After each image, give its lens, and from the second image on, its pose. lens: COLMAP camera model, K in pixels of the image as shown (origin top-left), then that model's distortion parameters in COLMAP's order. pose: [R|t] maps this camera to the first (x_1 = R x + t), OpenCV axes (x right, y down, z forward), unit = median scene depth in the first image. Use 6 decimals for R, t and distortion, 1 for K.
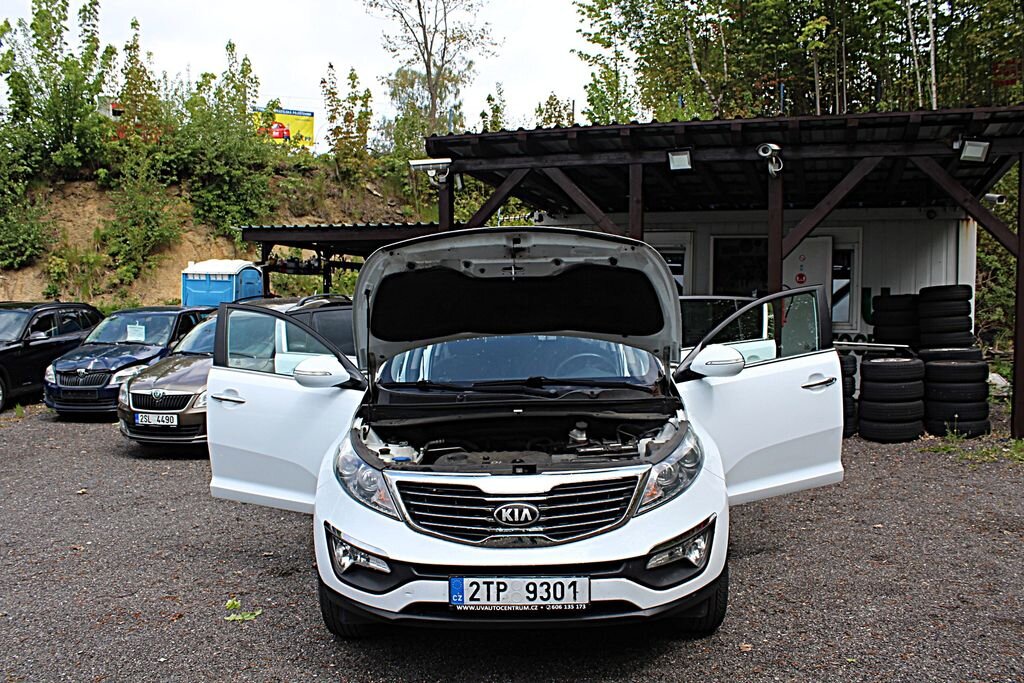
lens RADIAL K [[844.0, 0, 509.4], [0, 844.0, 343.0], [0, 0, 1]] dist [-0.174390, 0.158826]
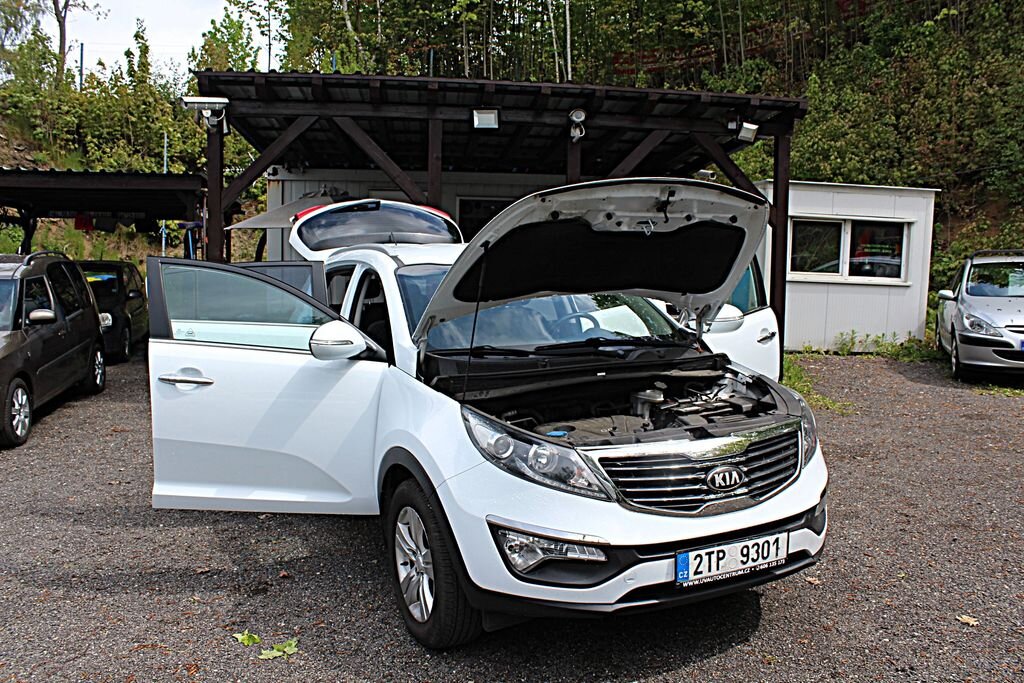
lens RADIAL K [[844.0, 0, 509.4], [0, 844.0, 343.0], [0, 0, 1]] dist [-0.174390, 0.158826]
pose [[0.887753, -0.033329, 0.459111, -0.223150], [0.012917, 0.998786, 0.047530, -0.000205], [-0.460138, -0.036265, 0.887106, 0.092490]]
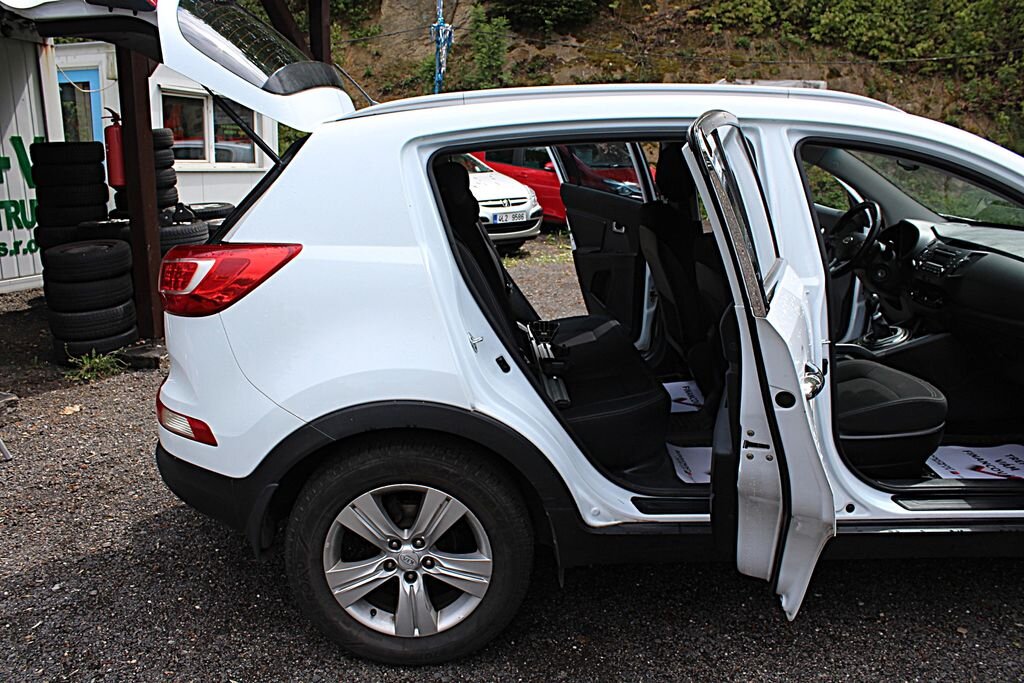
lens RADIAL K [[850.8, 0, 513.4], [0, 850.8, 346.1], [0, 0, 1]] dist [-0.167073, 0.147129]
pose [[-0.053734, -0.215798, 0.974958, -0.323672], [0.055529, 0.974212, 0.218693, -0.020509], [-0.997010, 0.065890, -0.040365, 0.708063]]
